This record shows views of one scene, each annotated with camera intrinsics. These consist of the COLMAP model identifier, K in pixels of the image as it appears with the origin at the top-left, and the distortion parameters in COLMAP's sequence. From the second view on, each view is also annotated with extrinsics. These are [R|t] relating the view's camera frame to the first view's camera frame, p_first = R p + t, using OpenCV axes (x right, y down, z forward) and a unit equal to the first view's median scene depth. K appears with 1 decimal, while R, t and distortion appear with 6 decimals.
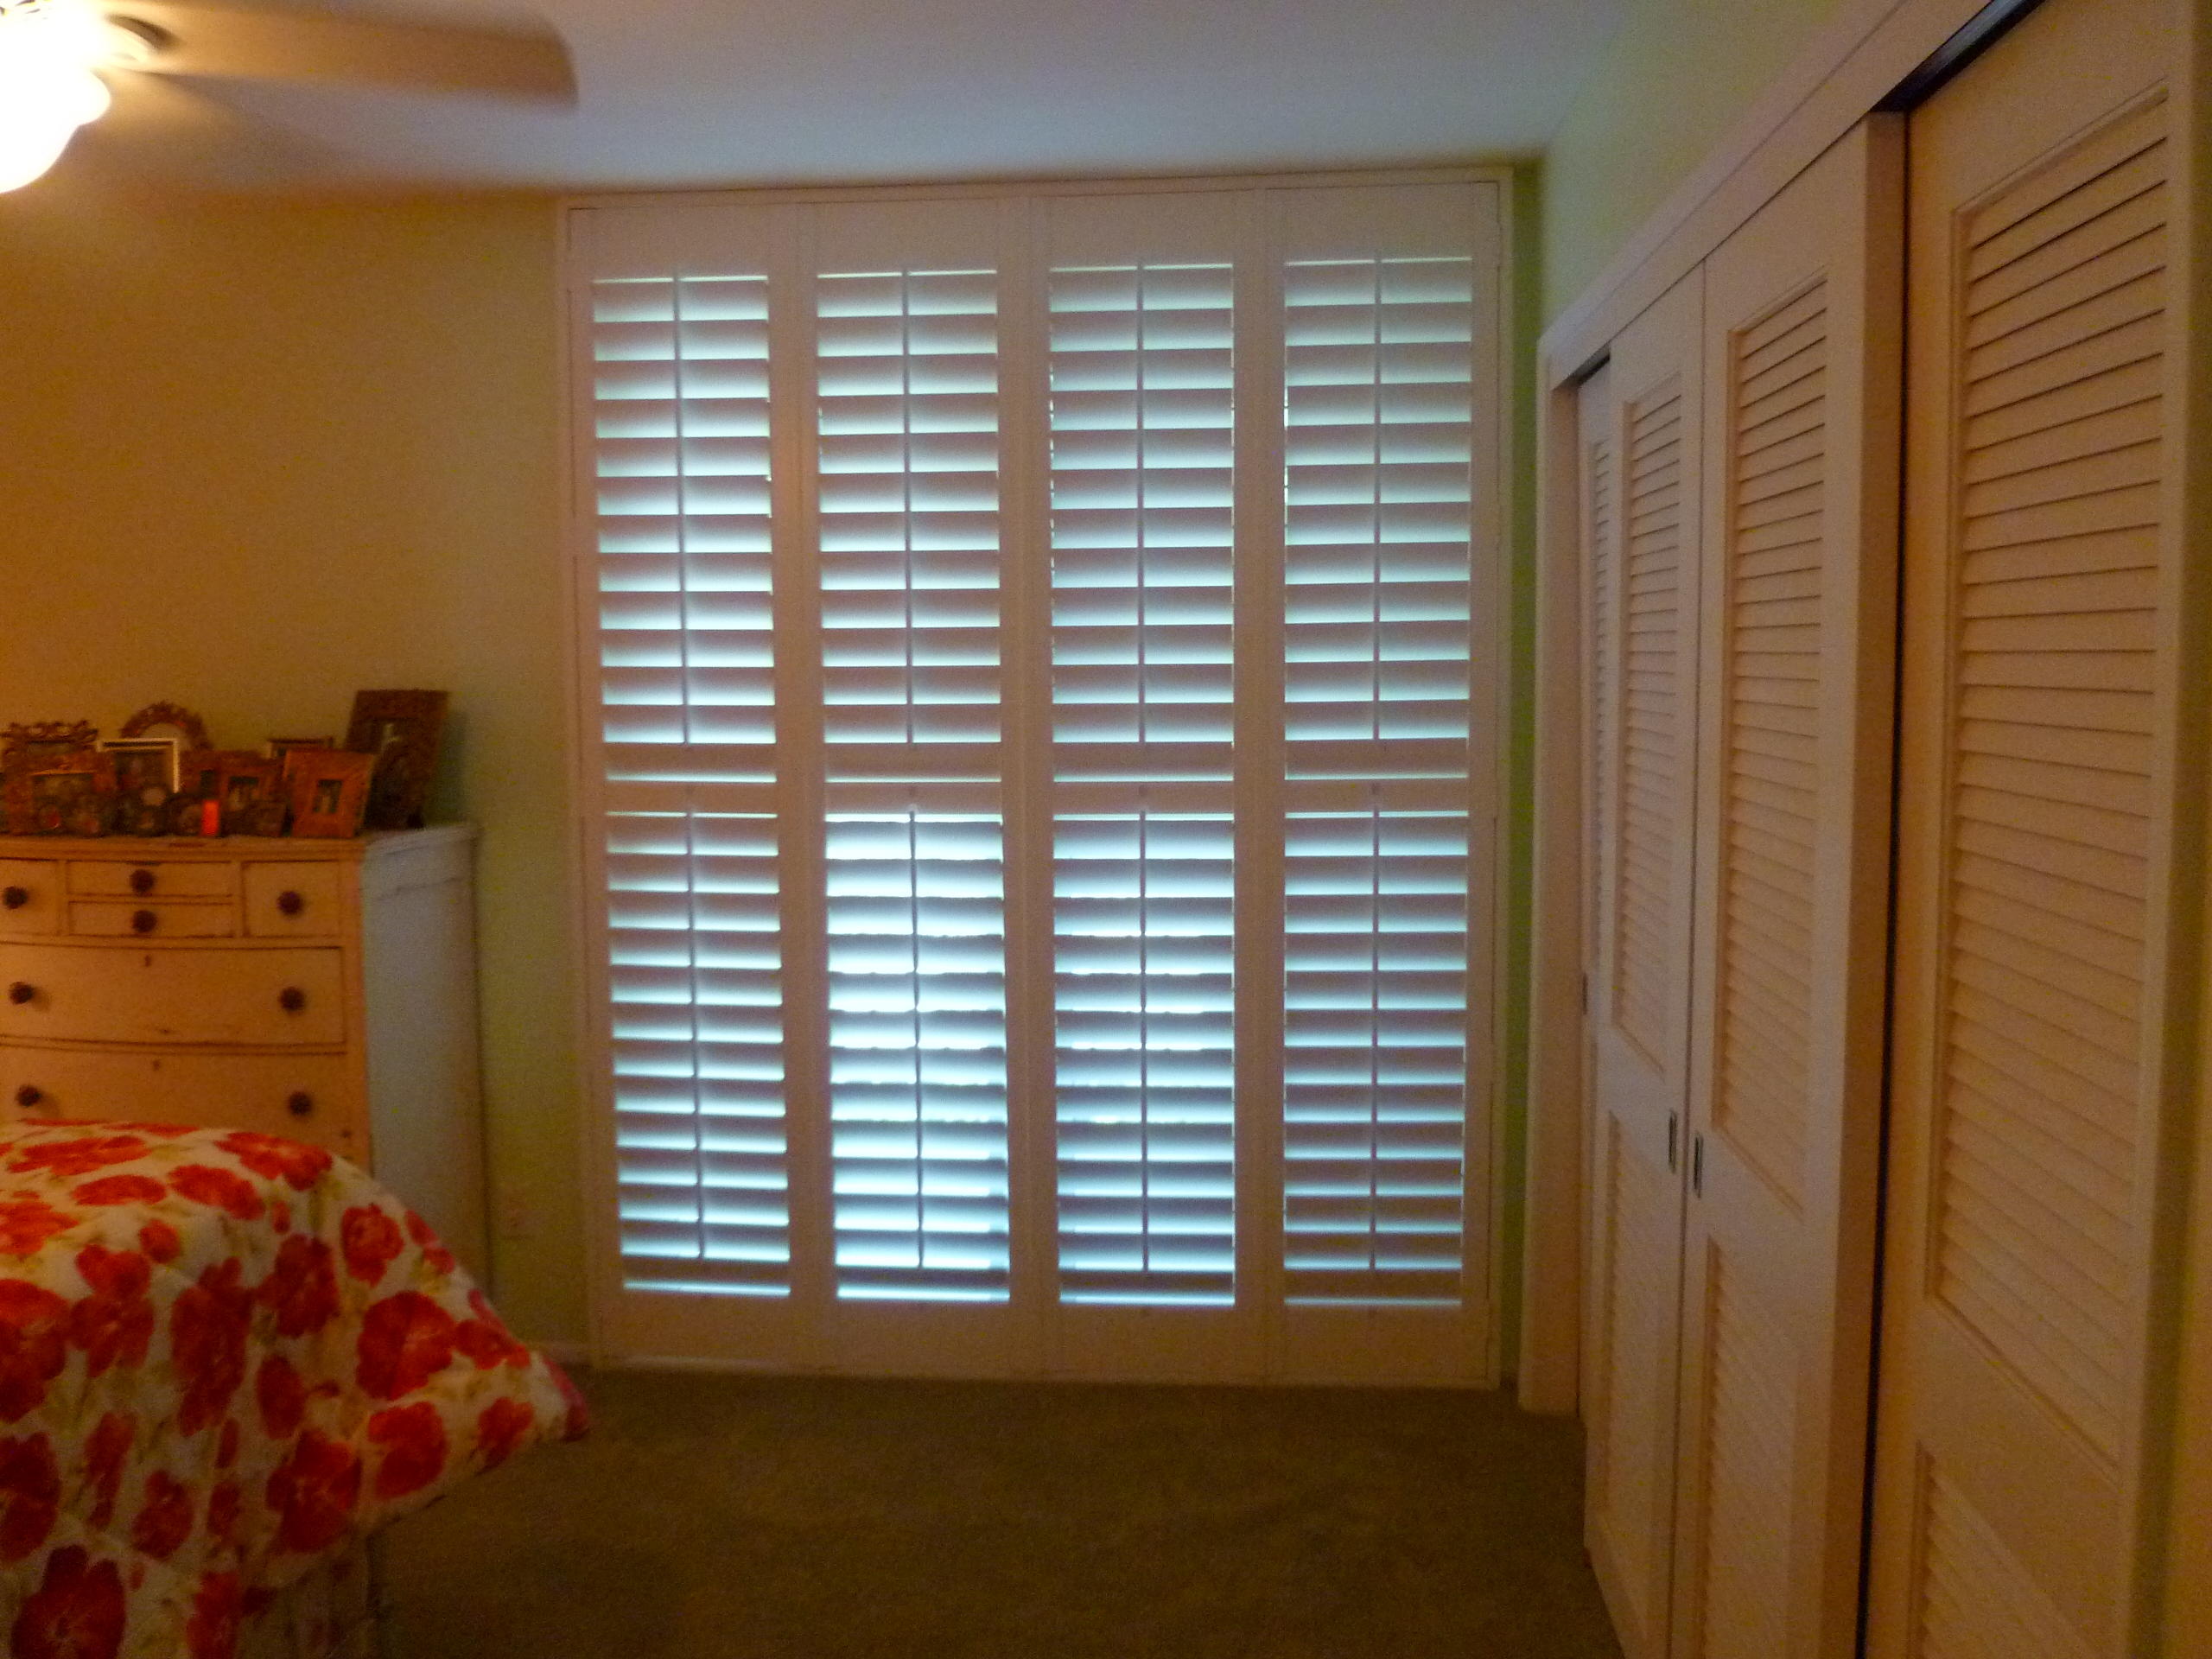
lens RADIAL K [[1854.8, 0, 1094.3], [0, 1854.8, 844.7], [0, 0, 1]] dist [-0.090330, 0.035681]
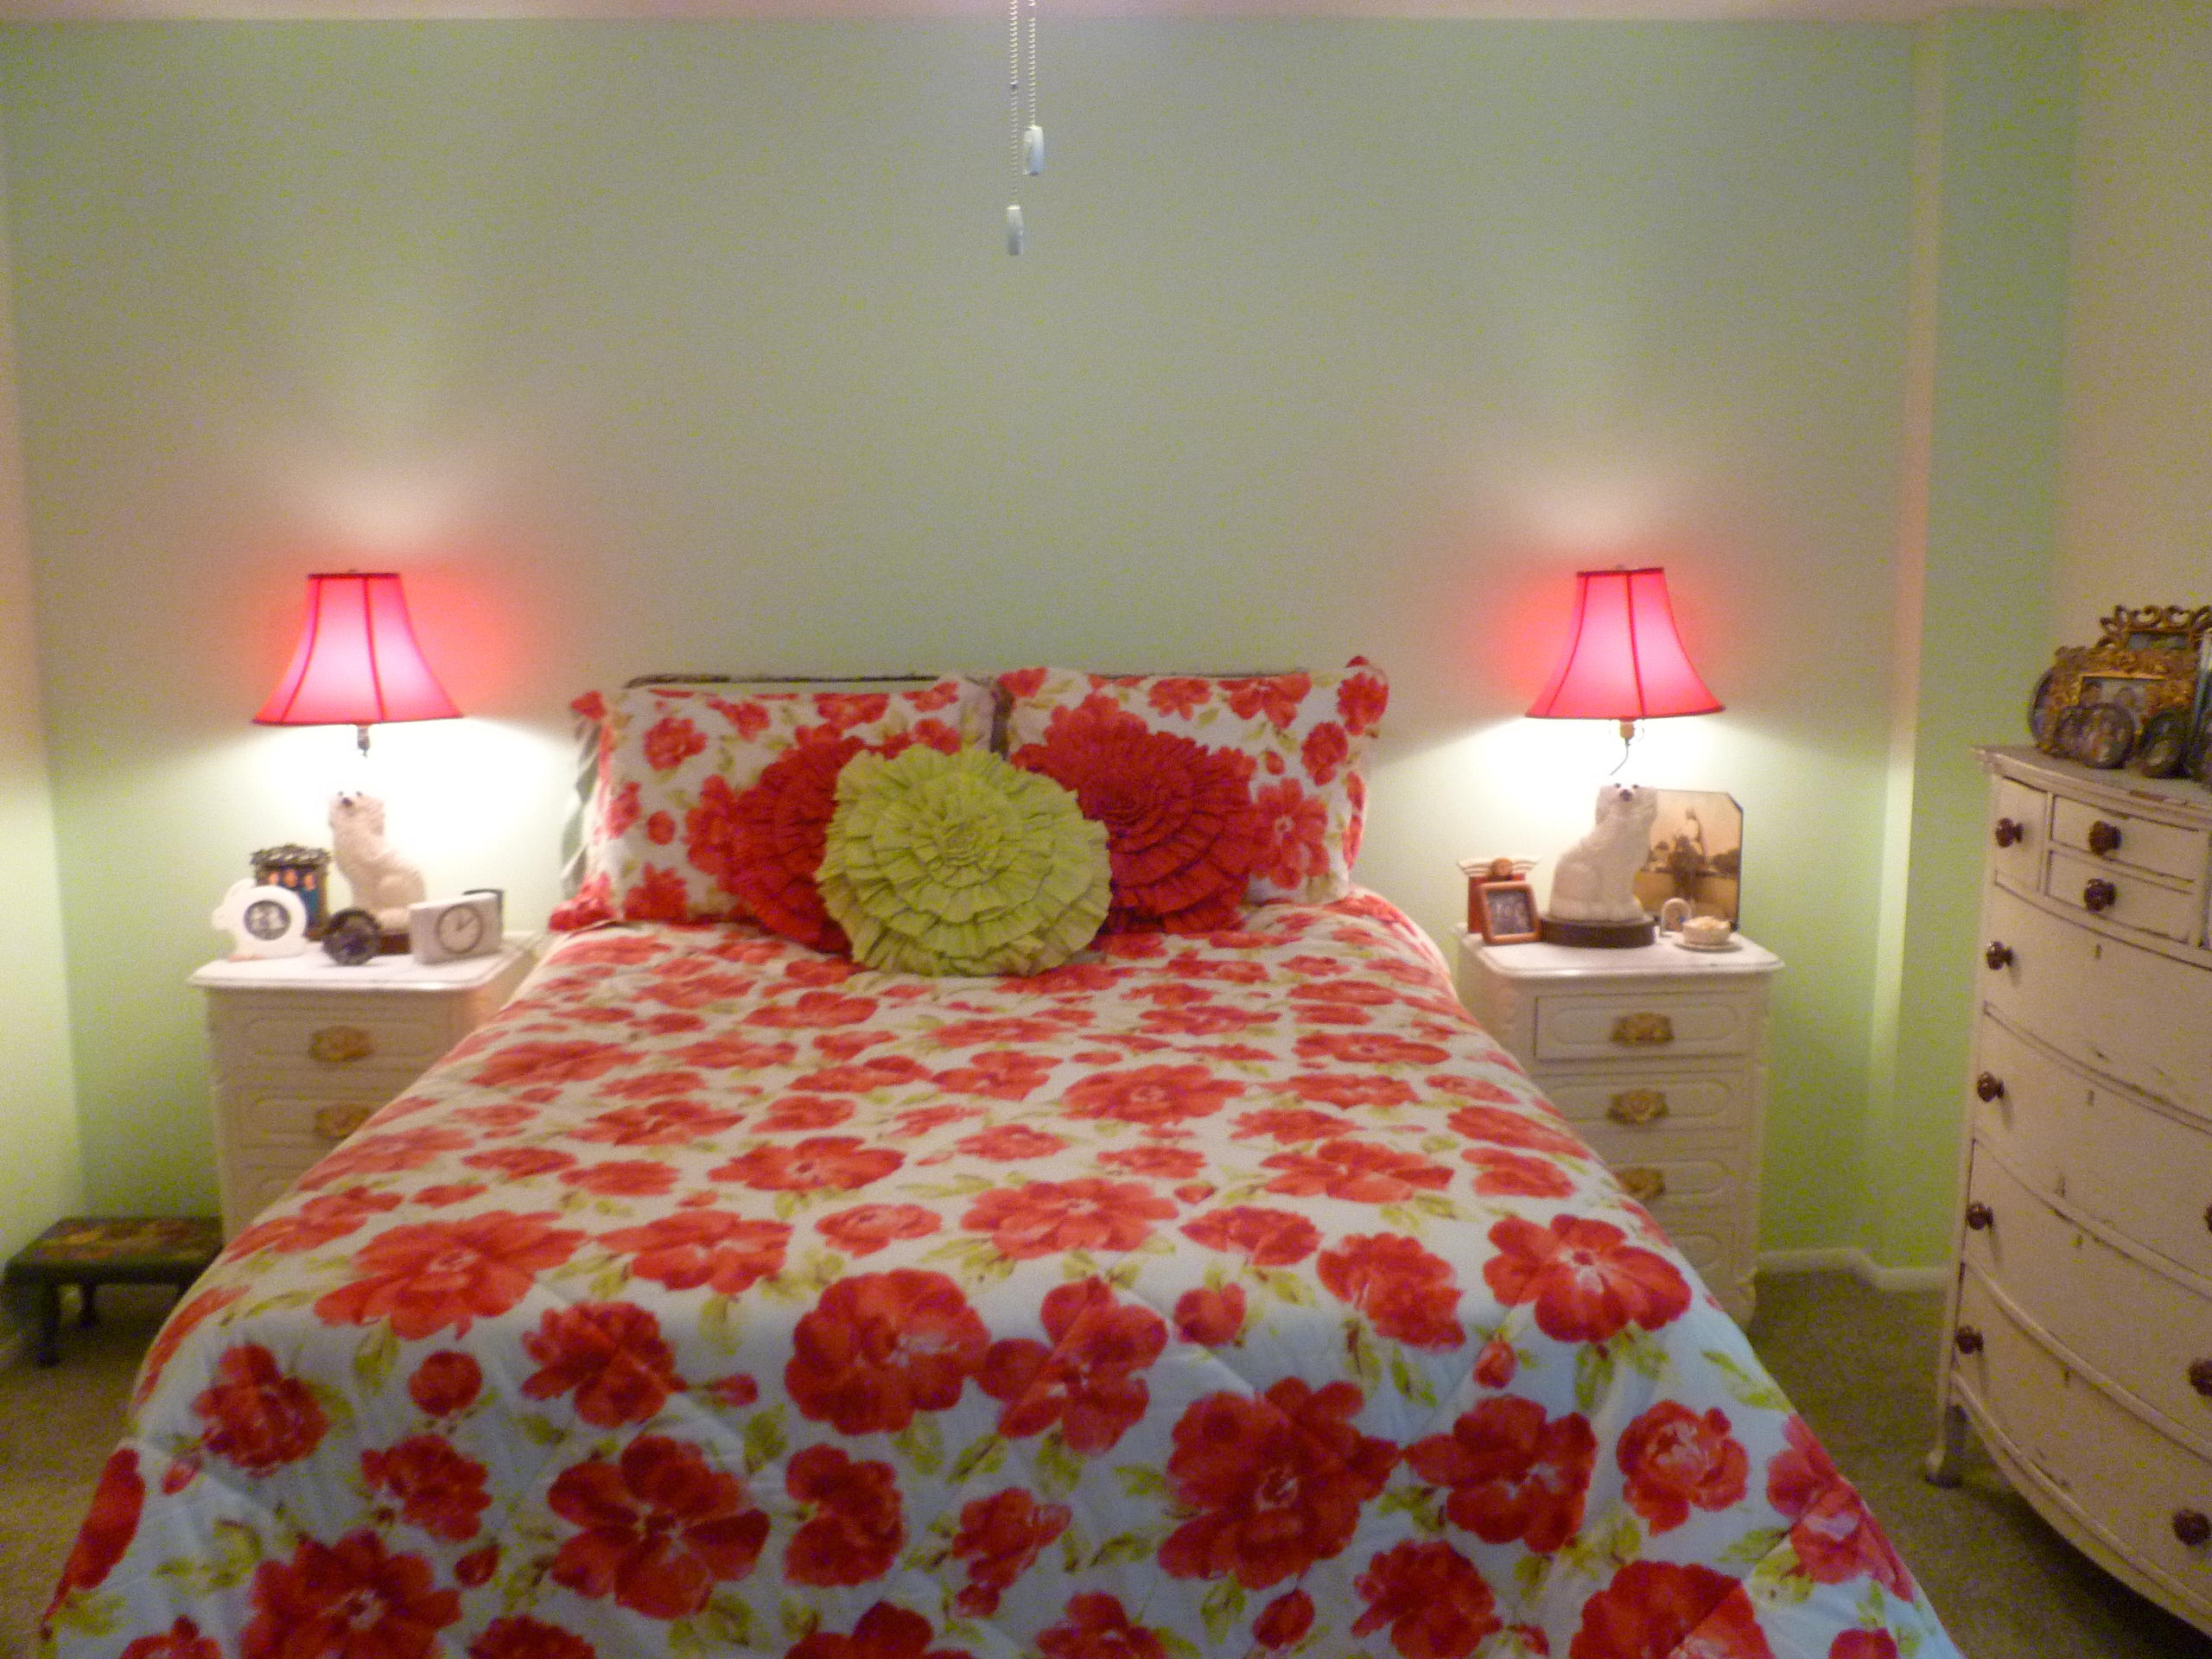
lens RADIAL K [[1854.8, 0, 1161.2], [0, 1854.8, 795.5], [0, 0, 1]] dist [-0.090330, 0.035681]
pose [[0.118769, 0.132701, -0.984014, 0.149821], [-0.087183, 0.988595, 0.122796, -0.063217], [0.989087, 0.071205, 0.128983, 0.684058]]
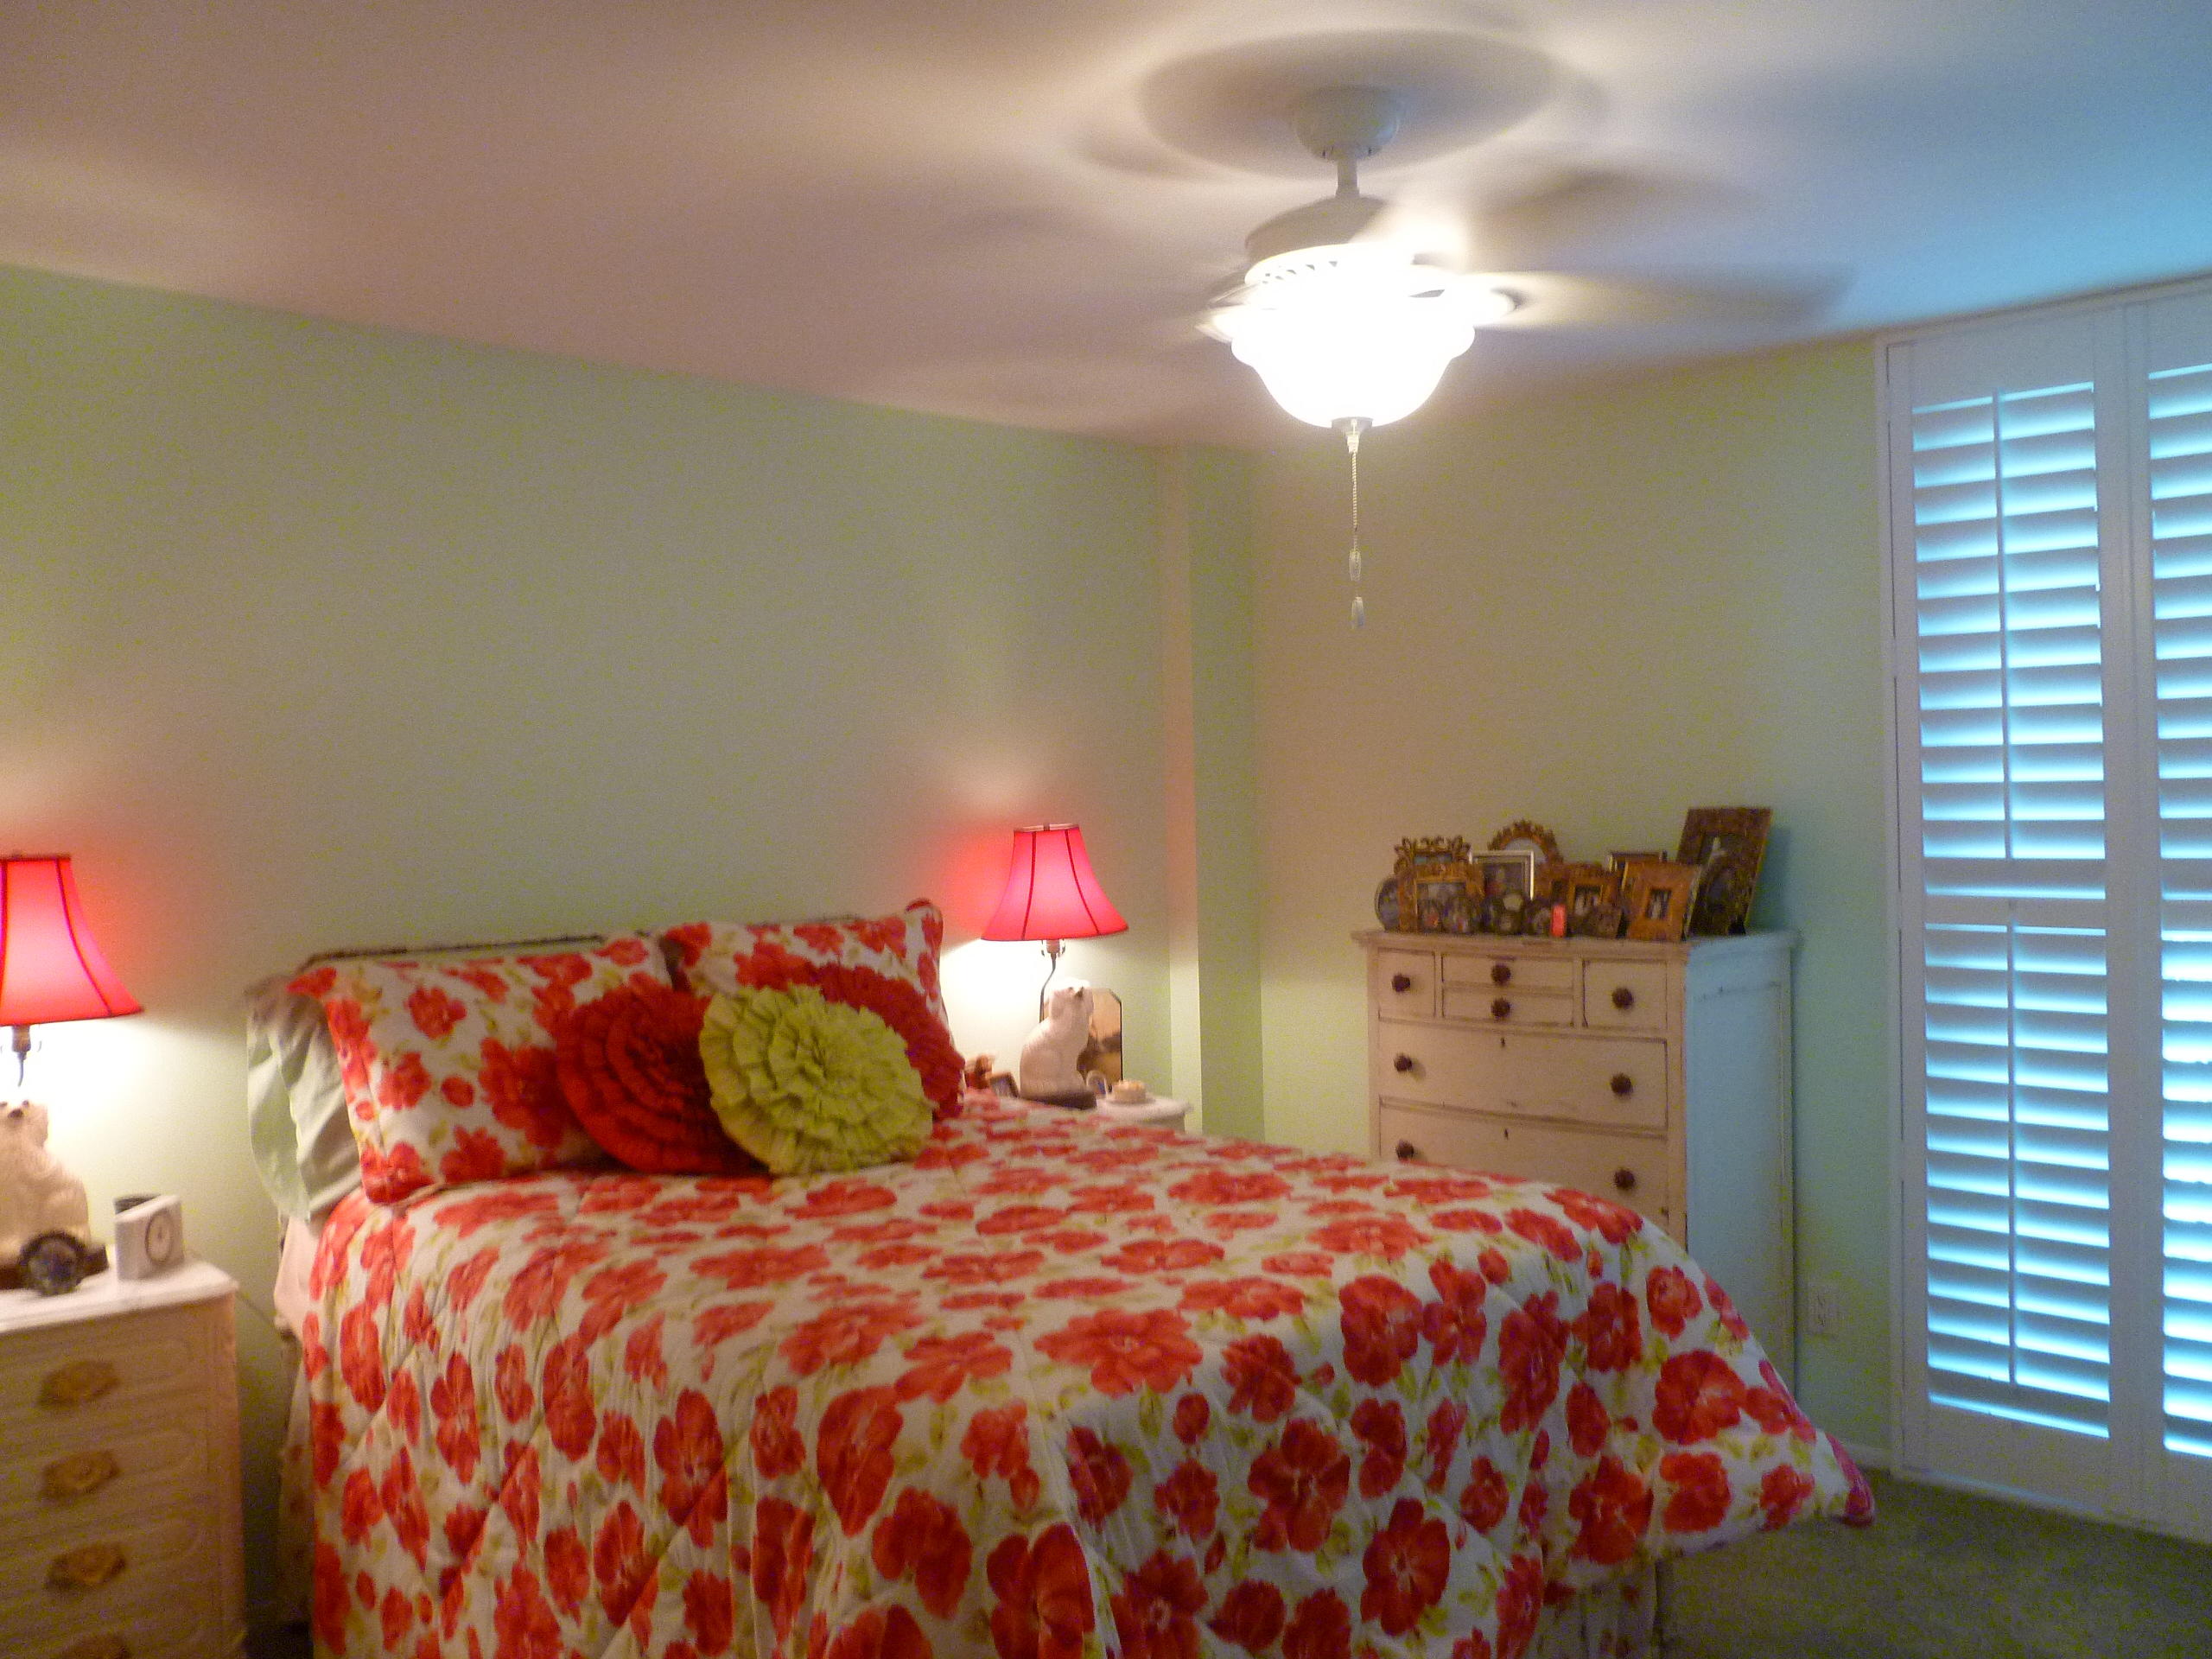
lens RADIAL K [[1854.8, 0, 1099.5], [0, 1854.8, 823.5], [0, 0, 1]] dist [-0.090330, 0.035681]
pose [[0.761070, -0.011024, -0.648576, 0.061749], [-0.038106, 0.997369, -0.061669, 0.008696], [0.647550, 0.071649, 0.758647, -0.092074]]
